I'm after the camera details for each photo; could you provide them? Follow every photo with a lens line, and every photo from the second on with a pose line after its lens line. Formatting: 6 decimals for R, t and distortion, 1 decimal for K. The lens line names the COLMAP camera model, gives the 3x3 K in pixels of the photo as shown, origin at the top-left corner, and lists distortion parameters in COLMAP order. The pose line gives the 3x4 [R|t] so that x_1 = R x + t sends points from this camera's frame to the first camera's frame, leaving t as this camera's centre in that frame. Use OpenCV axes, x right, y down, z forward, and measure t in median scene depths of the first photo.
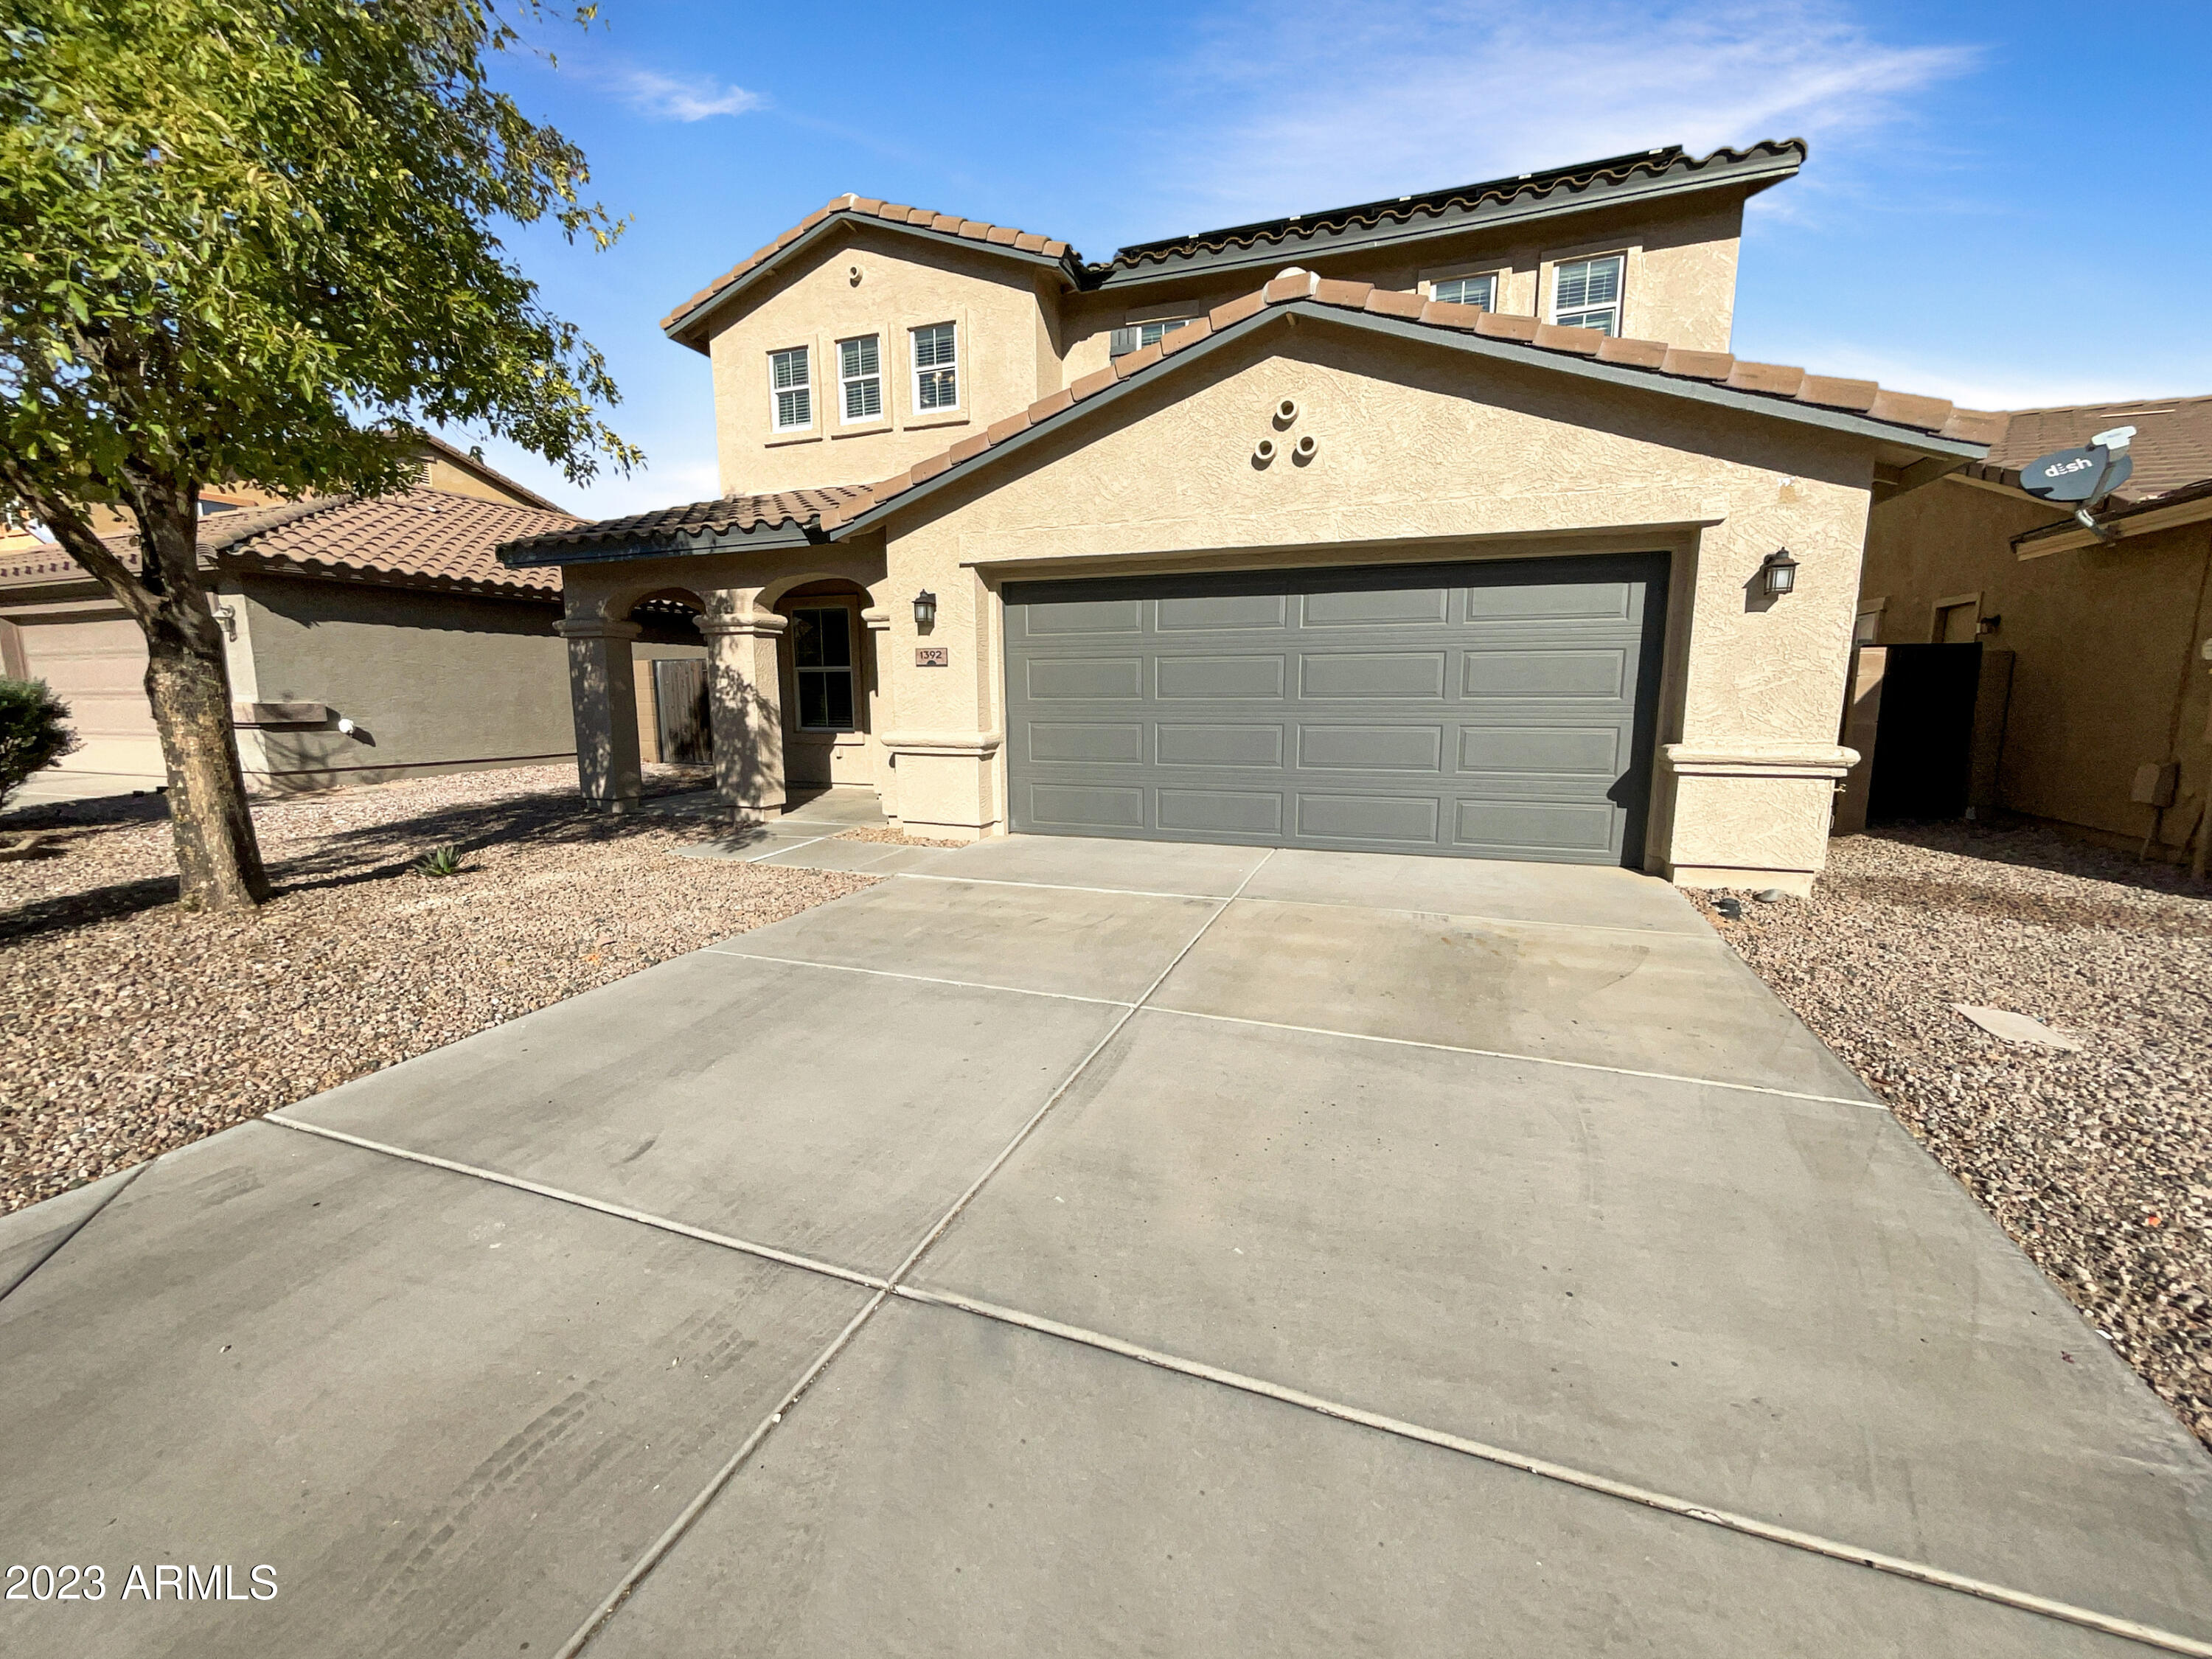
lens RADIAL K [[894.9, 0, 1108.8], [0, 894.9, 831.8], [0, 0, 1]] dist [-0.000696, 0.000258]
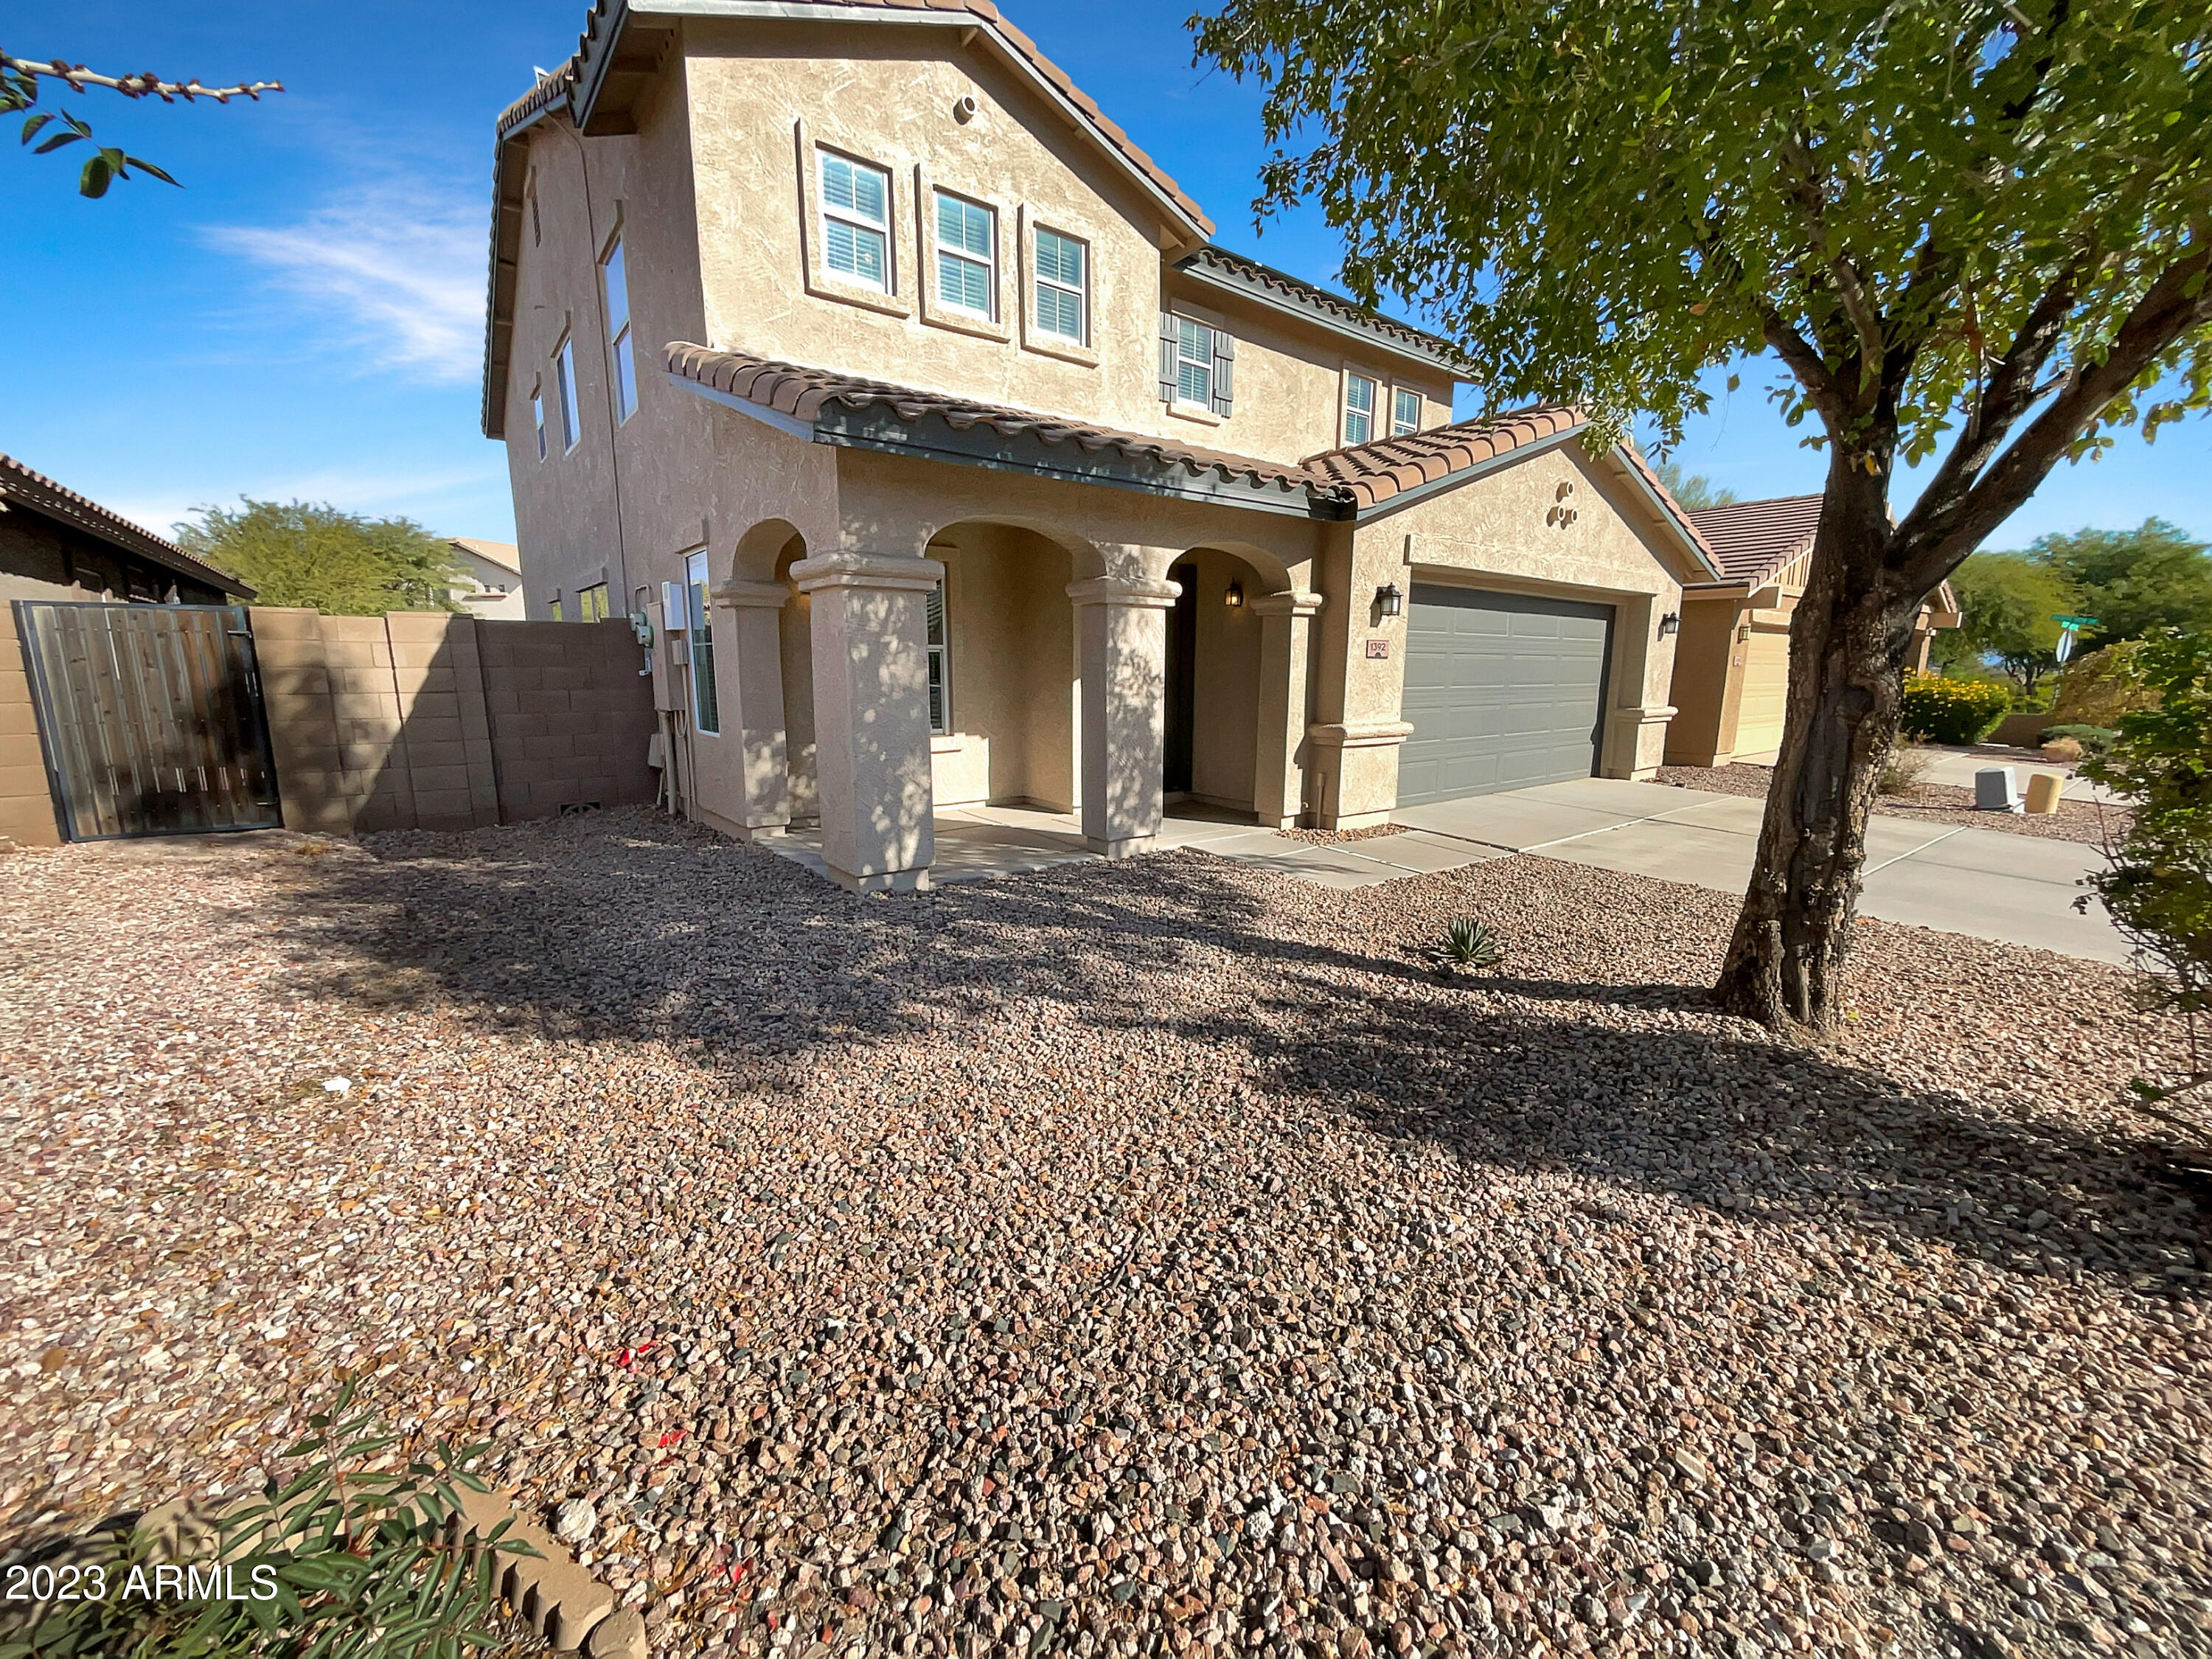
lens RADIAL K [[894.9, 0, 1108.8], [0, 894.9, 831.8], [0, 0, 1]] dist [-0.000696, 0.000258]
pose [[0.519689, -0.151573, 0.840803, -1.072871], [0.124692, 0.987055, 0.100867, -0.113541], [-0.845208, 0.052421, 0.531861, 0.629059]]
